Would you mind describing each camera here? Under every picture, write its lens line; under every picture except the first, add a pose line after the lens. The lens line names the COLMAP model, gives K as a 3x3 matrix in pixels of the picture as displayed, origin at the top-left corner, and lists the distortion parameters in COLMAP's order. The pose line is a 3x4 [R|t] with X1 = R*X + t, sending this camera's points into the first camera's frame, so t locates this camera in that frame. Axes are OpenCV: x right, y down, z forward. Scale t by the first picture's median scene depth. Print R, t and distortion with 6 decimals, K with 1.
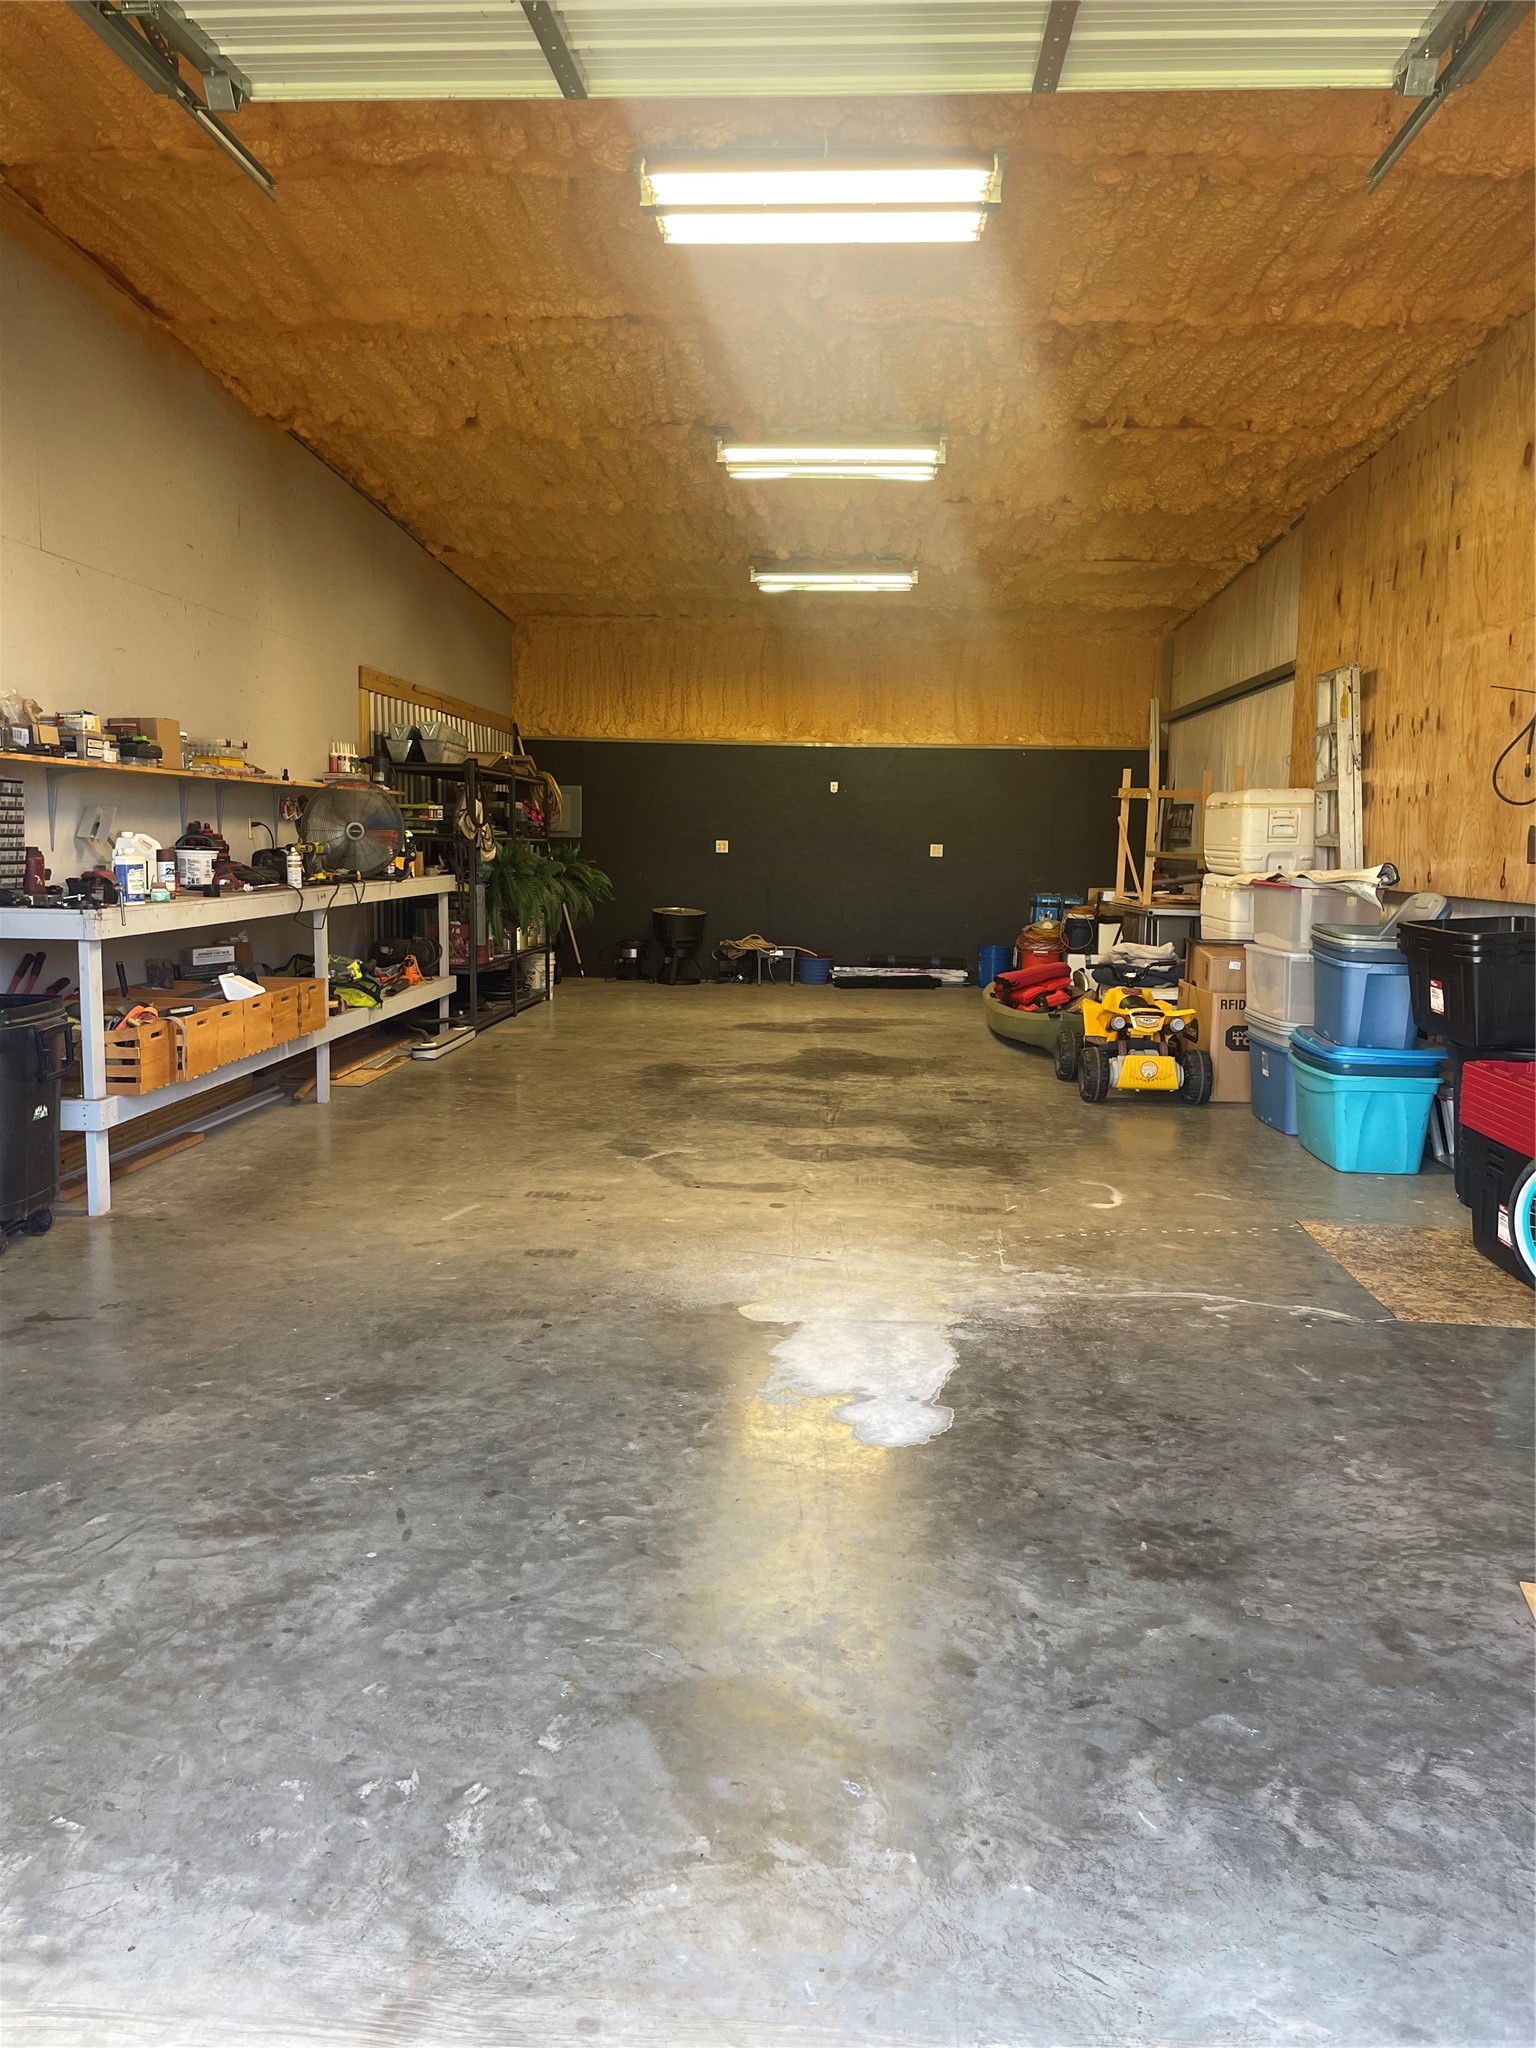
lens RADIAL K [[1556.2, 0, 761.8], [0, 1556.2, 1030.9], [0, 0, 1]] dist [0.067785, -0.022977]
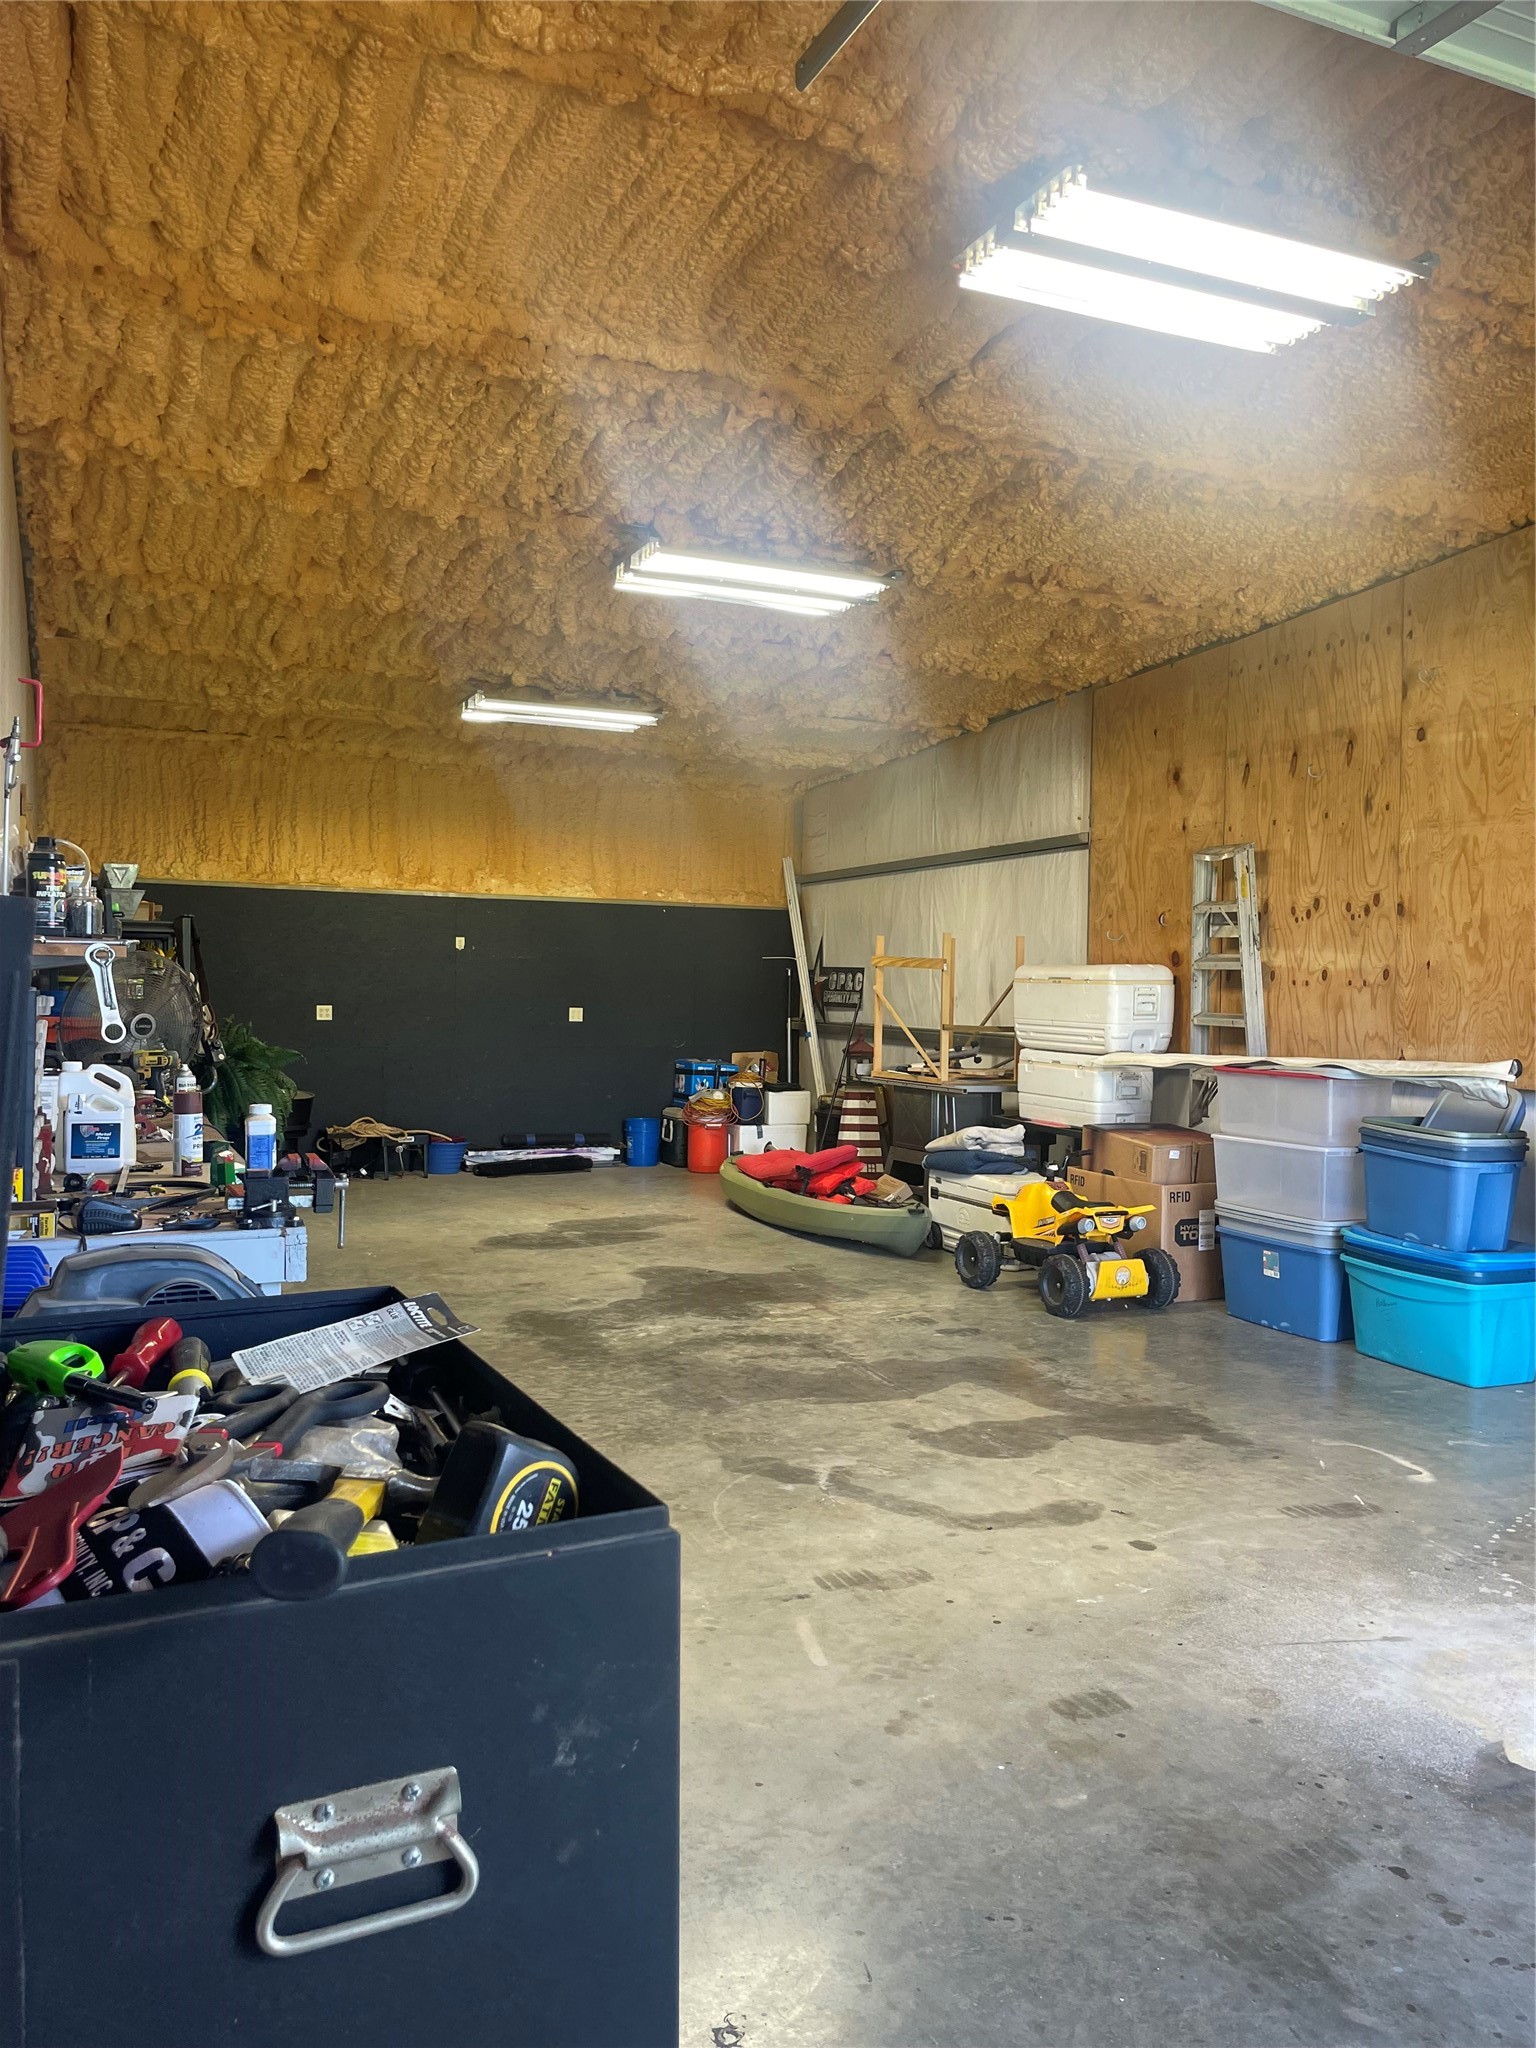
lens RADIAL K [[1556.2, 0, 767.4], [0, 1556.2, 1024.4], [0, 0, 1]] dist [0.067785, -0.022977]
pose [[0.888518, -0.015719, 0.458572, -0.233161], [0.056792, 0.995496, -0.075916, -0.042213], [-0.455314, 0.093496, 0.885408, 0.186377]]
